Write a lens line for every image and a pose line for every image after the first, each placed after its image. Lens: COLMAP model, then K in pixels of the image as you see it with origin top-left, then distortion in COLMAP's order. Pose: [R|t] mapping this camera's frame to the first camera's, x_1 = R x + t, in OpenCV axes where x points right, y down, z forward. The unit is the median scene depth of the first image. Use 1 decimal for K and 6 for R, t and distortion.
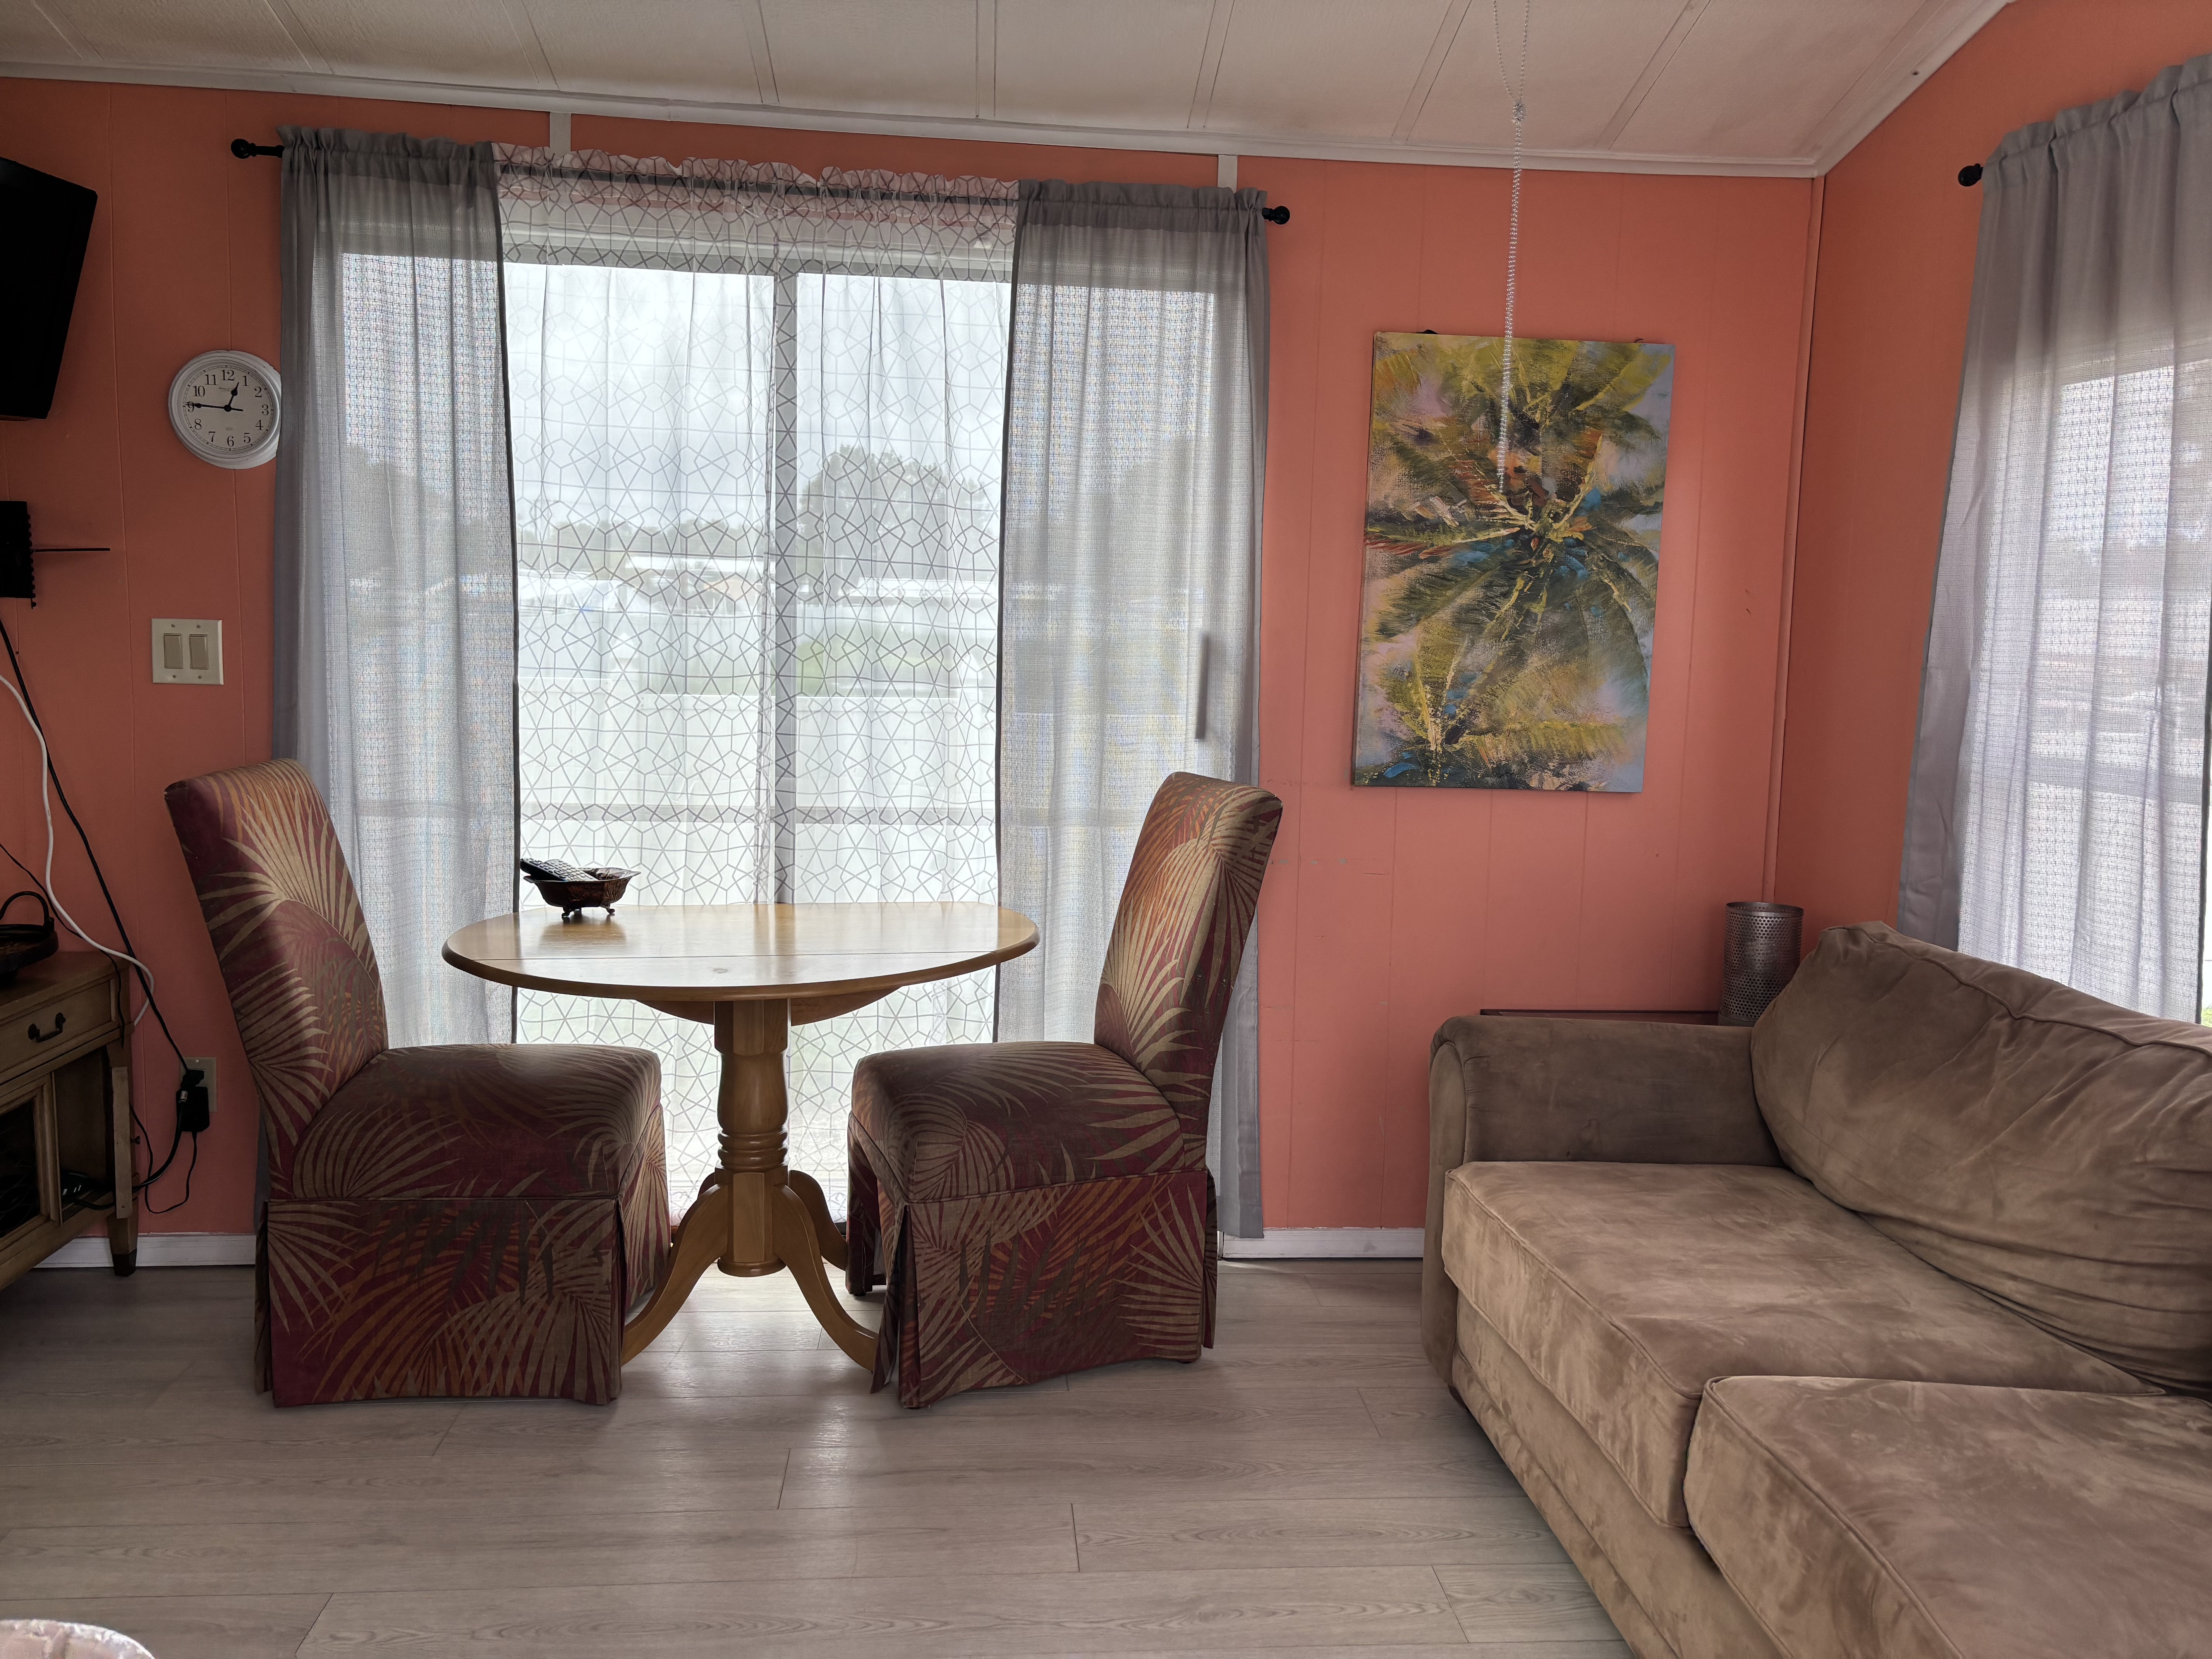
lens RADIAL K [[1678.1, 0, 1116.9], [0, 1678.1, 824.9], [0, 0, 1]] dist [0.041382, -0.048605]
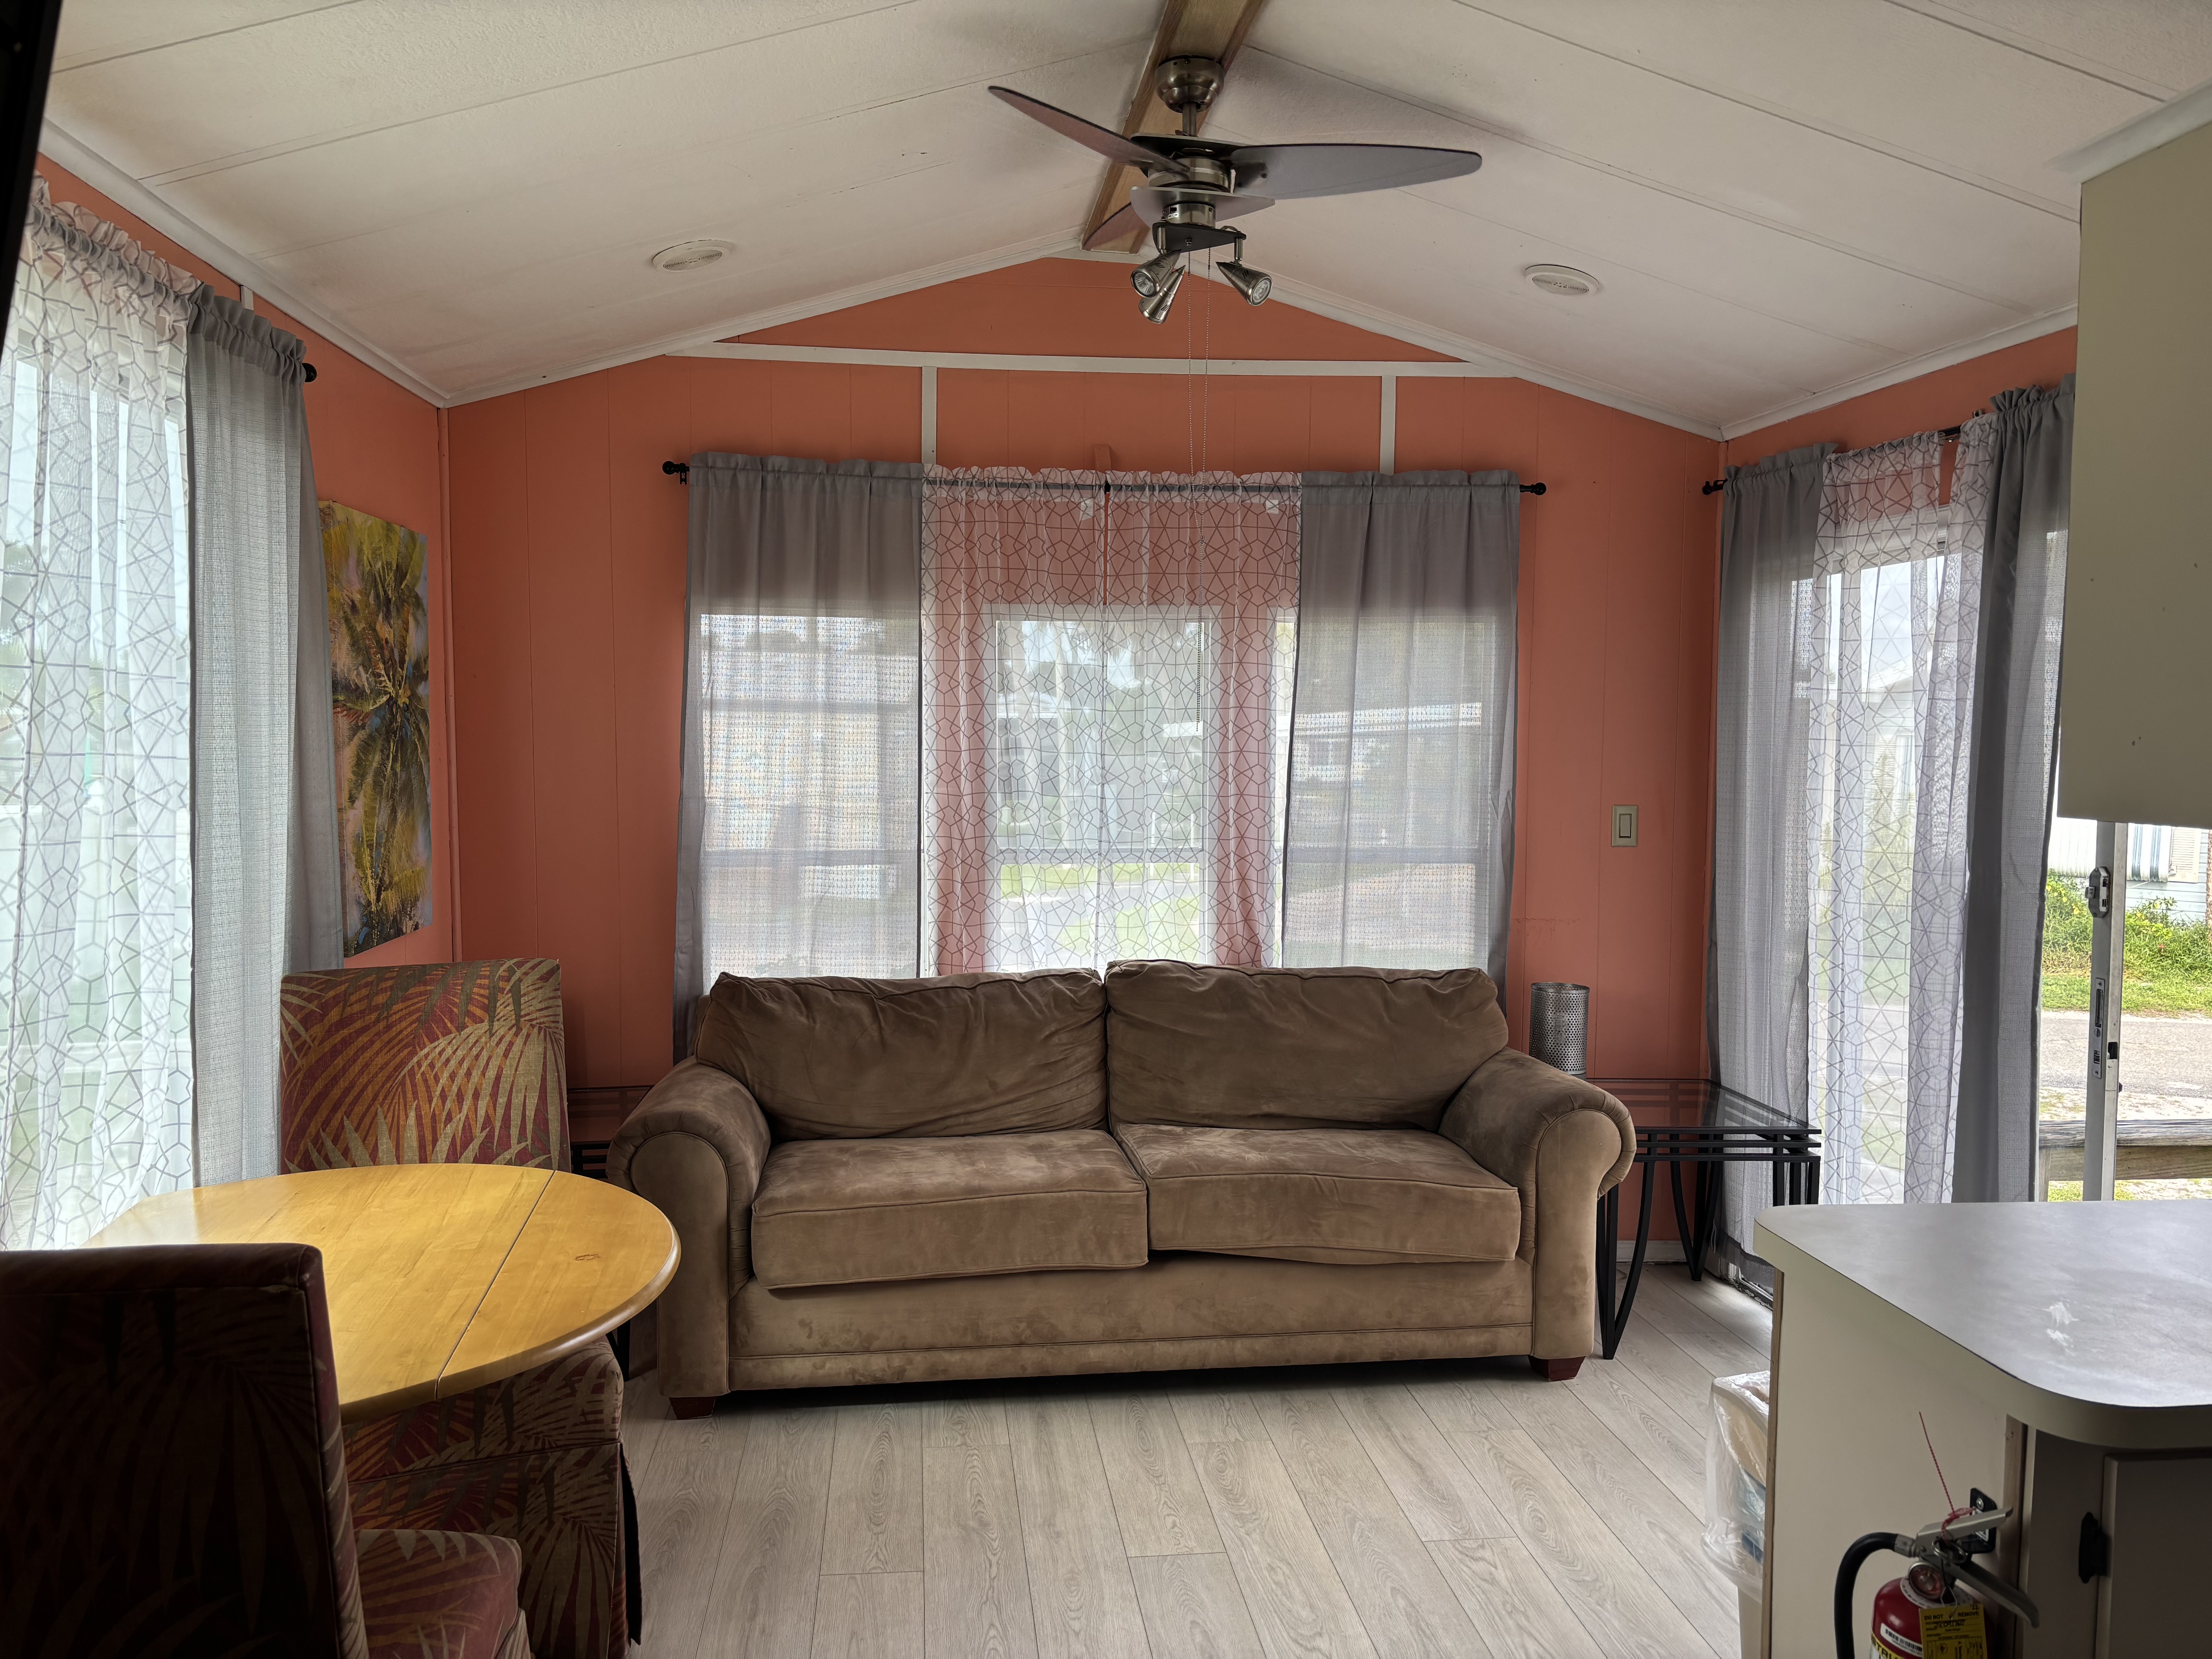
lens RADIAL K [[1678.1, 0, 1109.3], [0, 1678.1, 830.6], [0, 0, 1]] dist [0.041382, -0.048605]
pose [[-0.023524, -0.089755, 0.995686, -0.848705], [0.124087, 0.987998, 0.091993, -0.133224], [-0.991992, 0.125716, -0.012104, 0.571414]]
